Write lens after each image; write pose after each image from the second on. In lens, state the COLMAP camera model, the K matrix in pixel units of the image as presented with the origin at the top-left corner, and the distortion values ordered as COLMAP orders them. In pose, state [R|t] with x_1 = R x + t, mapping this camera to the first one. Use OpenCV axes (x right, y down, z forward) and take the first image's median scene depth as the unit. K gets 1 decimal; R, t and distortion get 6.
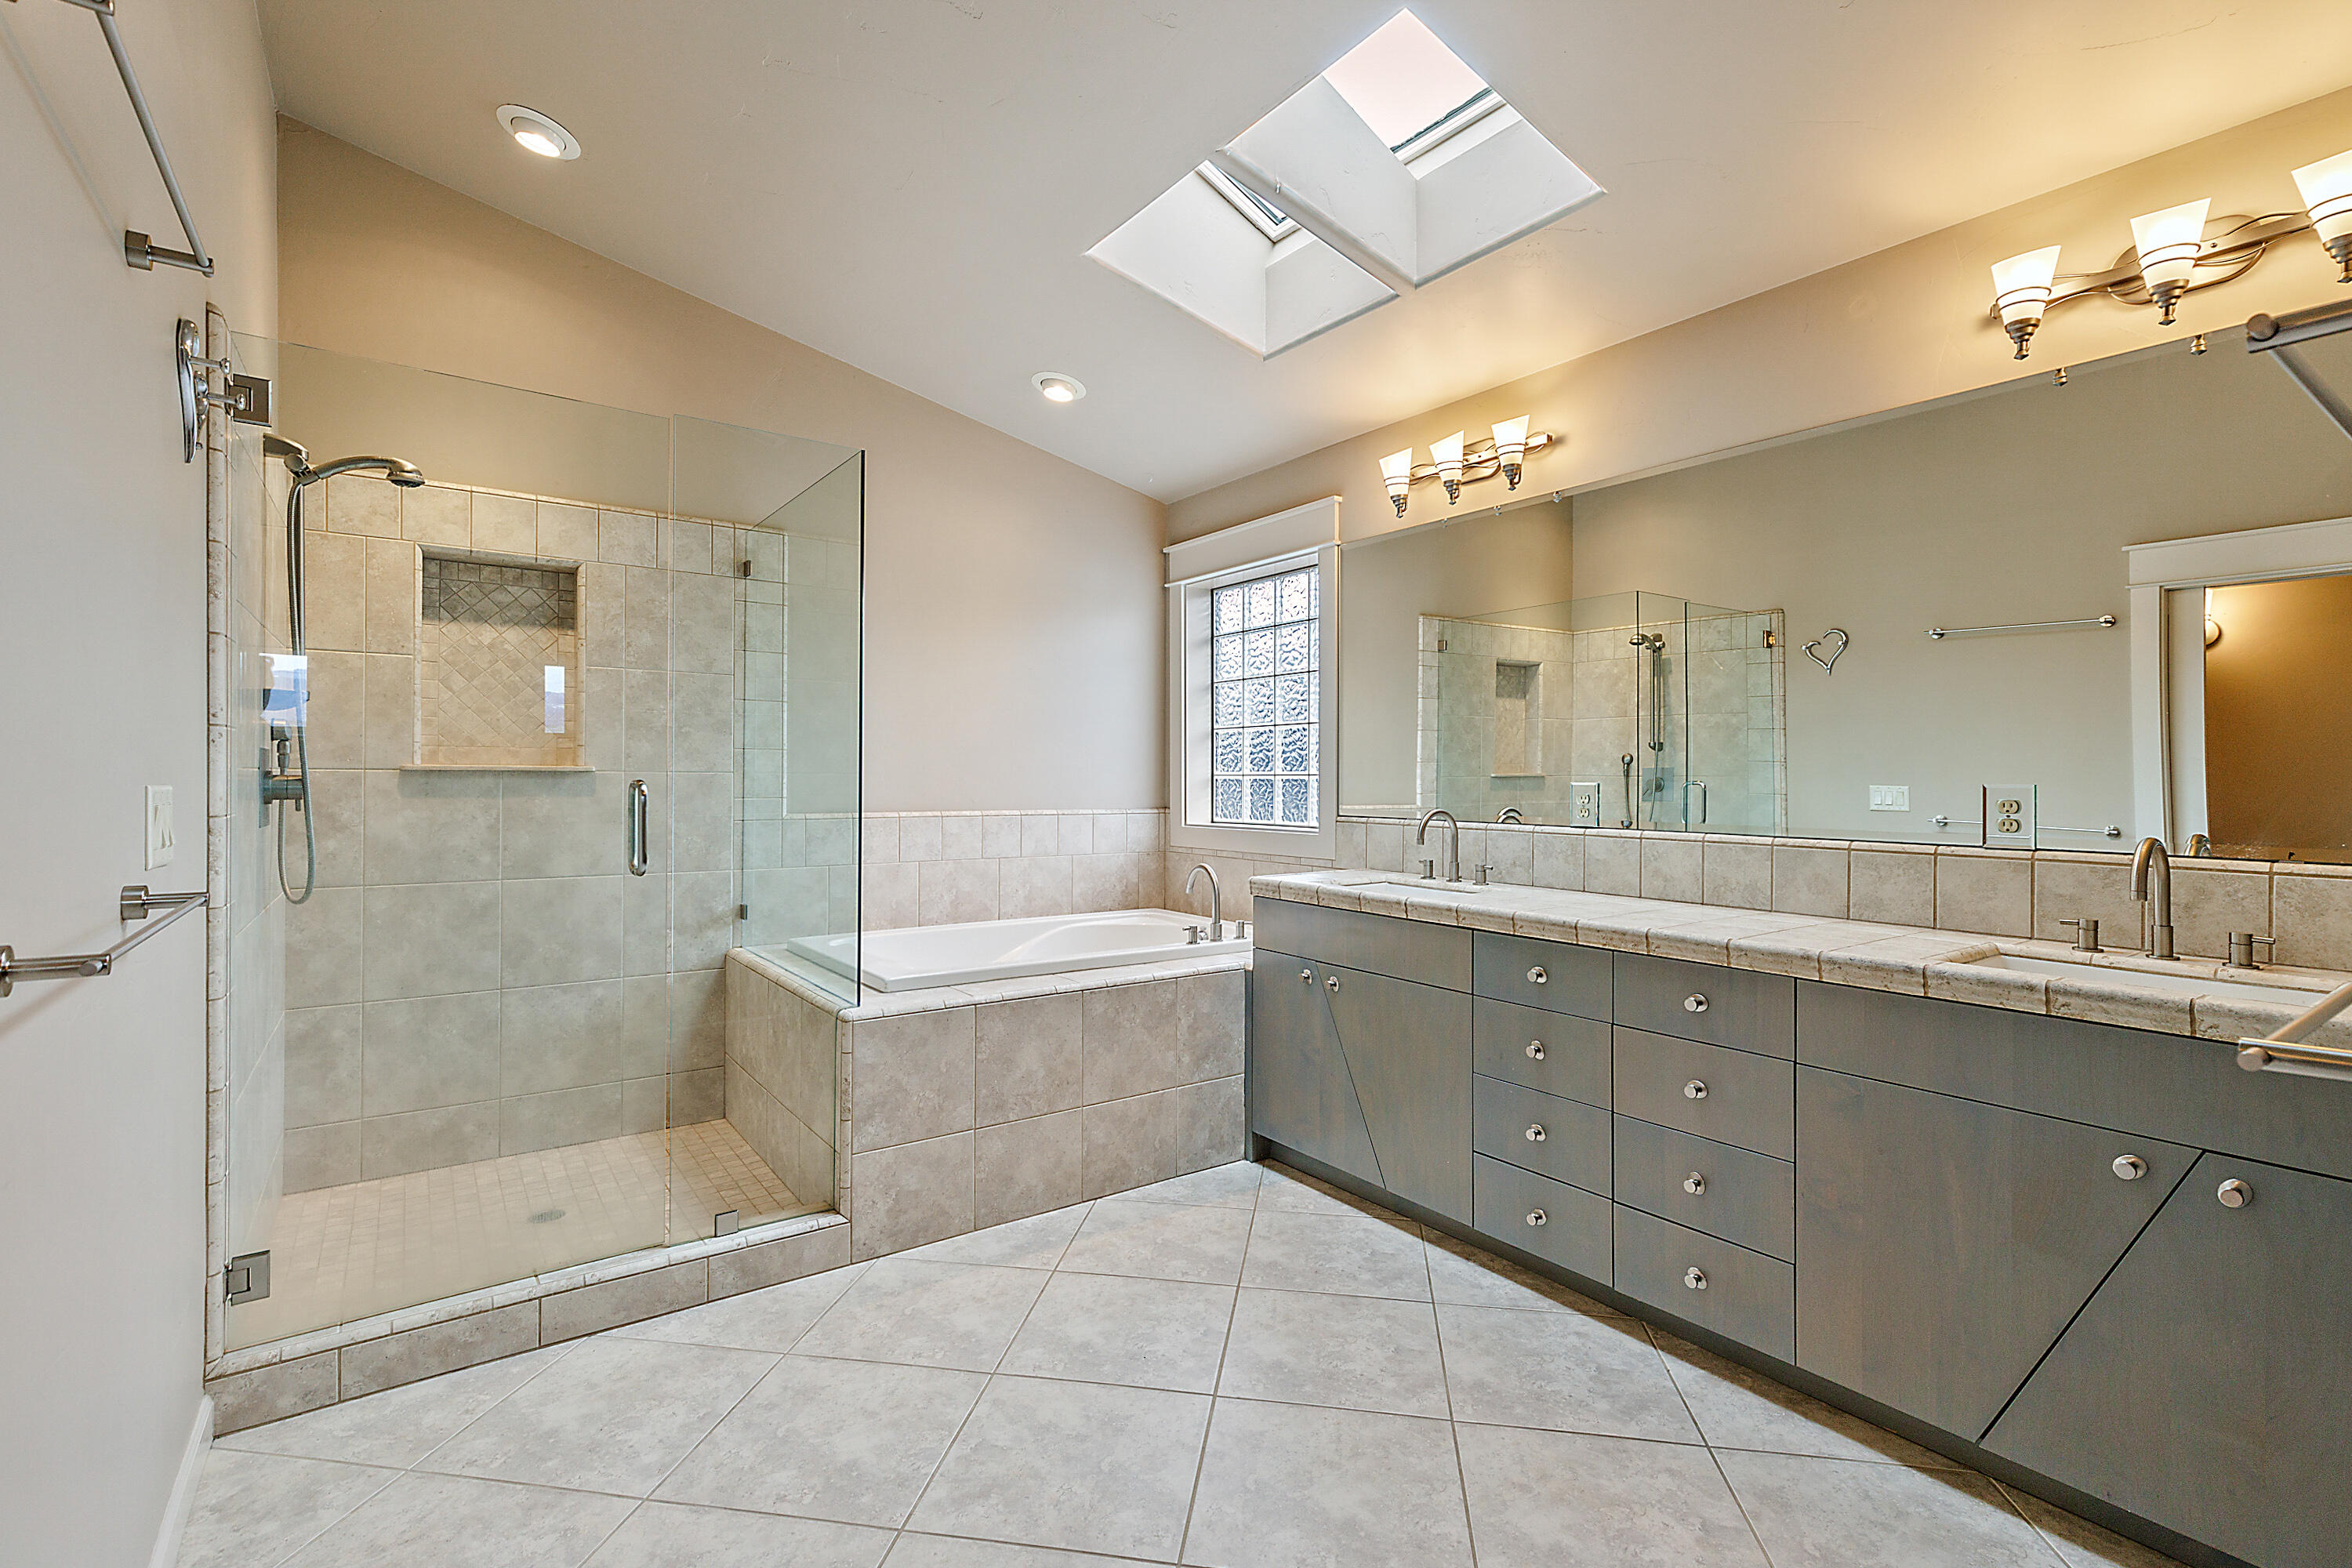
lens RADIAL K [[1073.2, 0, 1163.3], [0, 1073.2, 768.9], [0, 0, 1]] dist [0.007258, -0.000886]
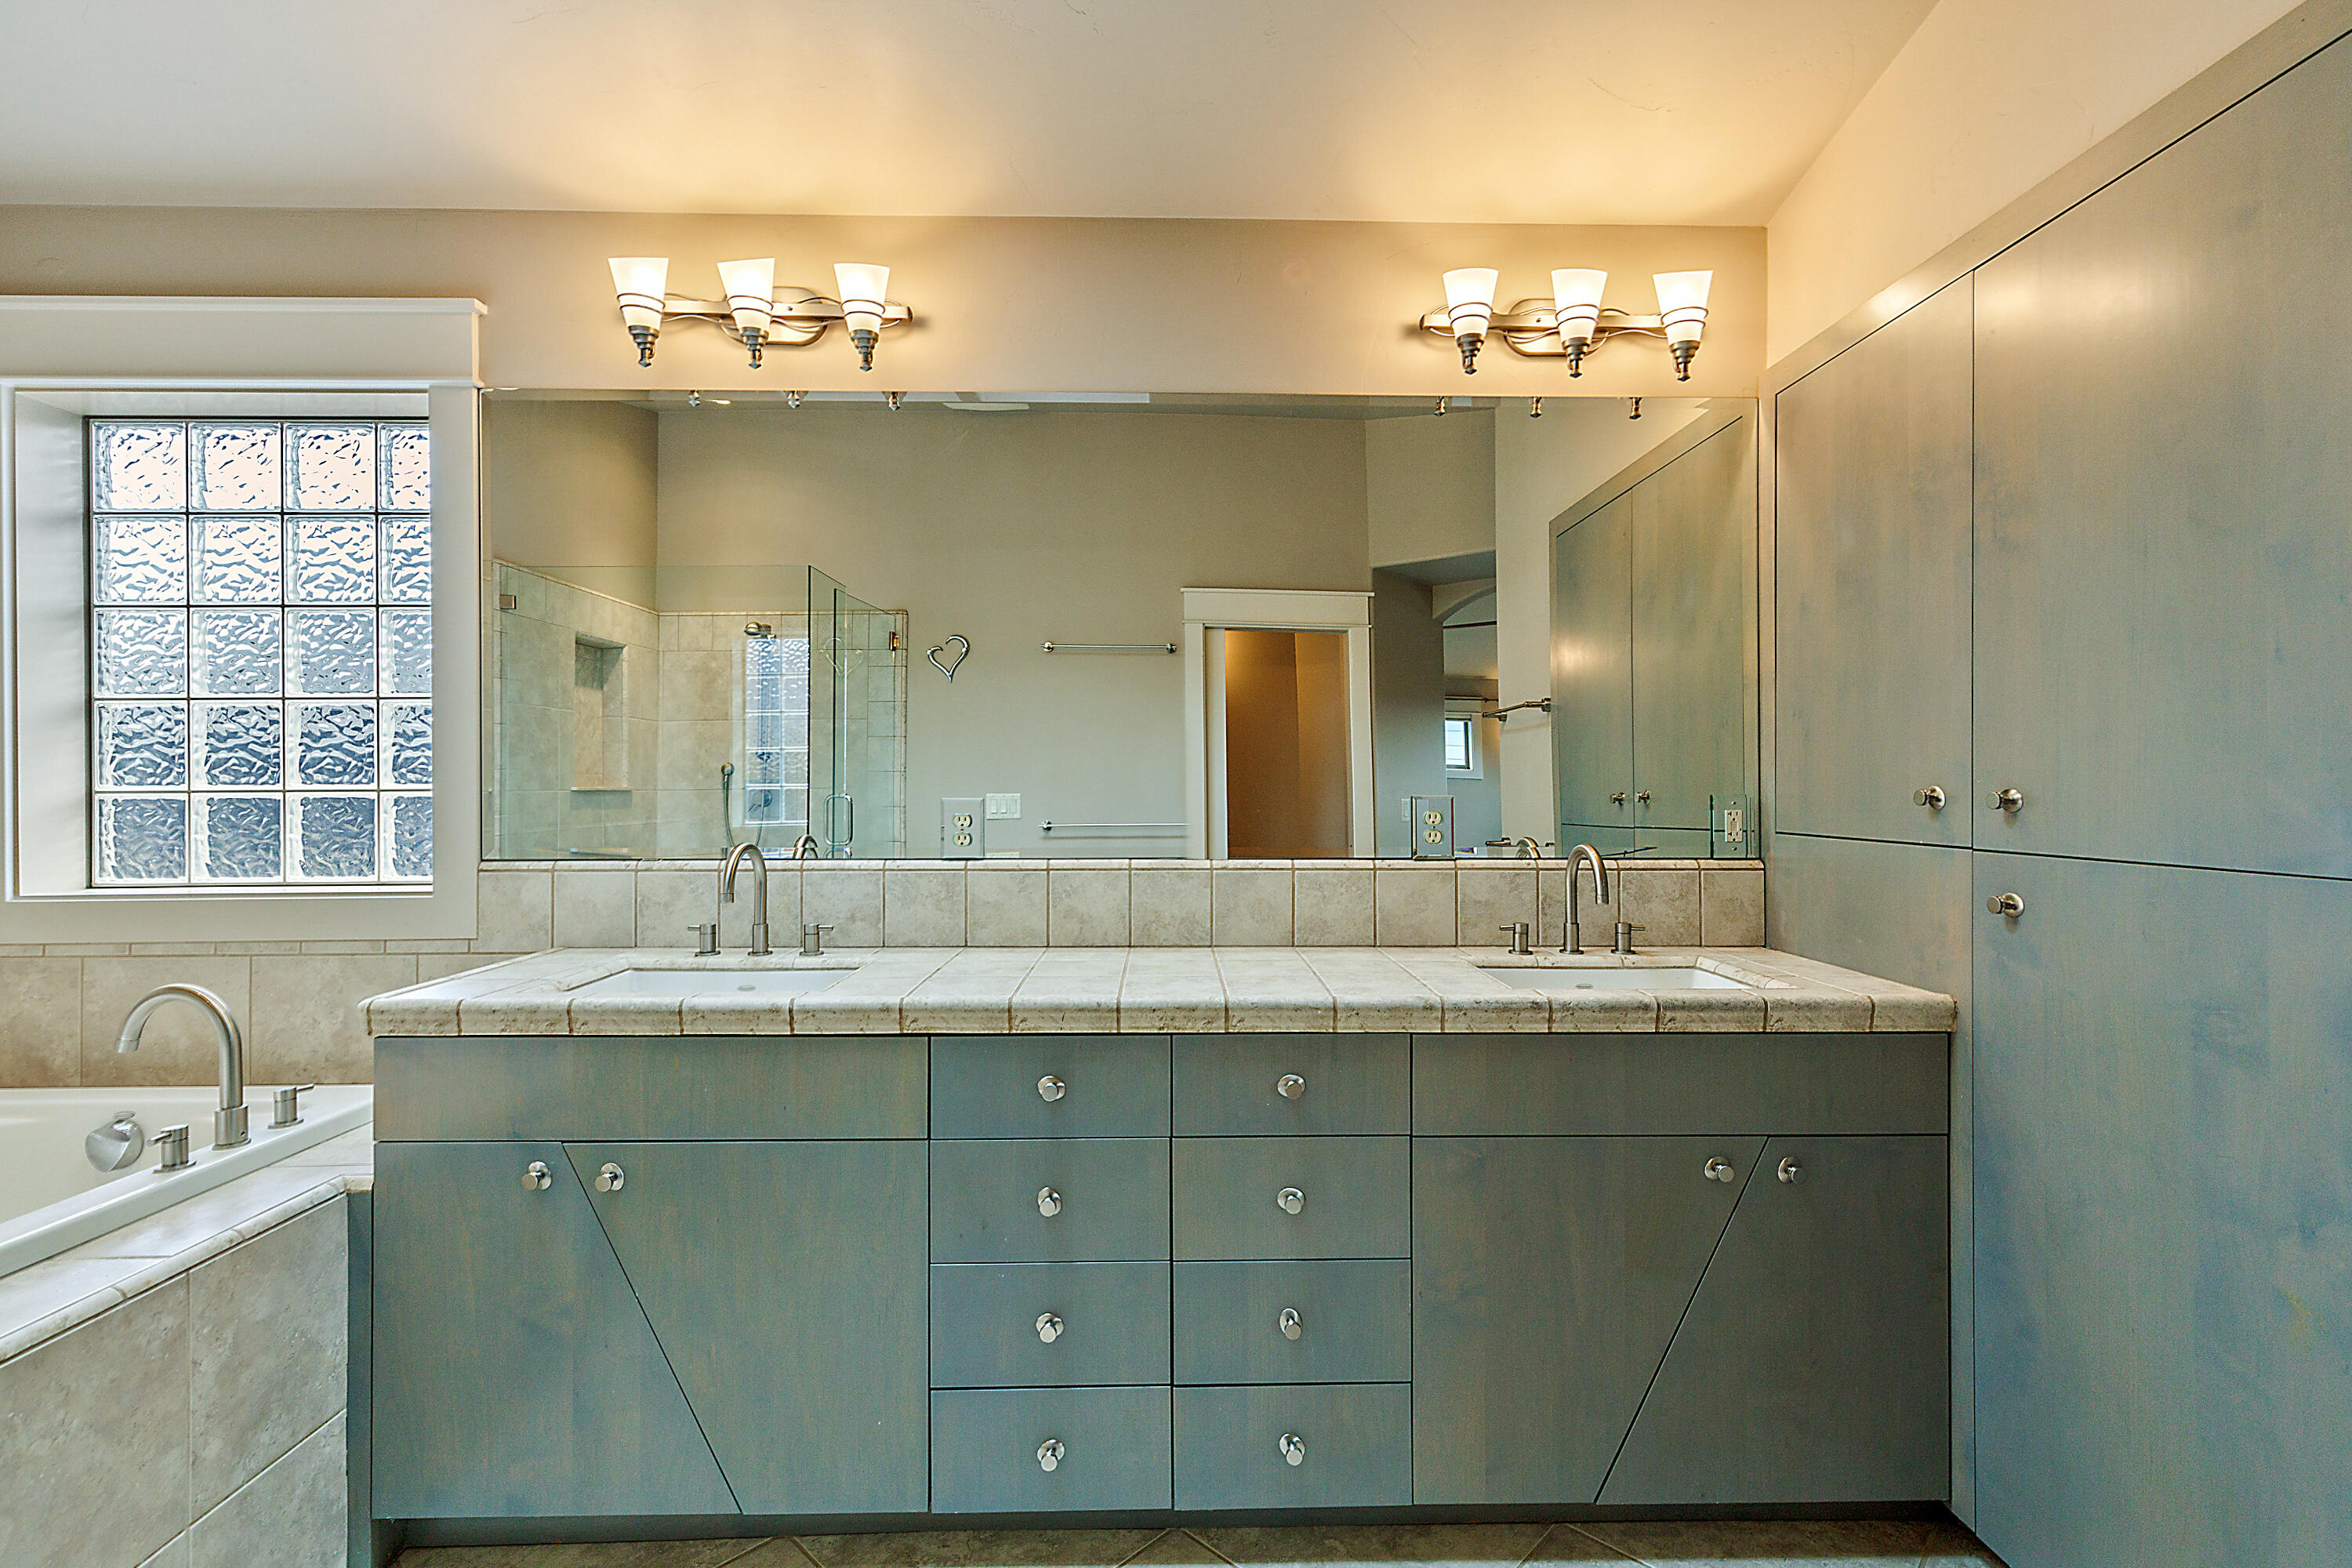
lens RADIAL K [[1054.0, 0, 1176.8], [0, 1054.0, 790.0], [0, 0, 1]] dist [0.021787, -0.008485]
pose [[0.560781, -0.005447, 0.827947, -0.114867], [-0.001343, 0.999971, 0.007488, 0.000862], [-0.827963, -0.005311, 0.560757, 0.432509]]
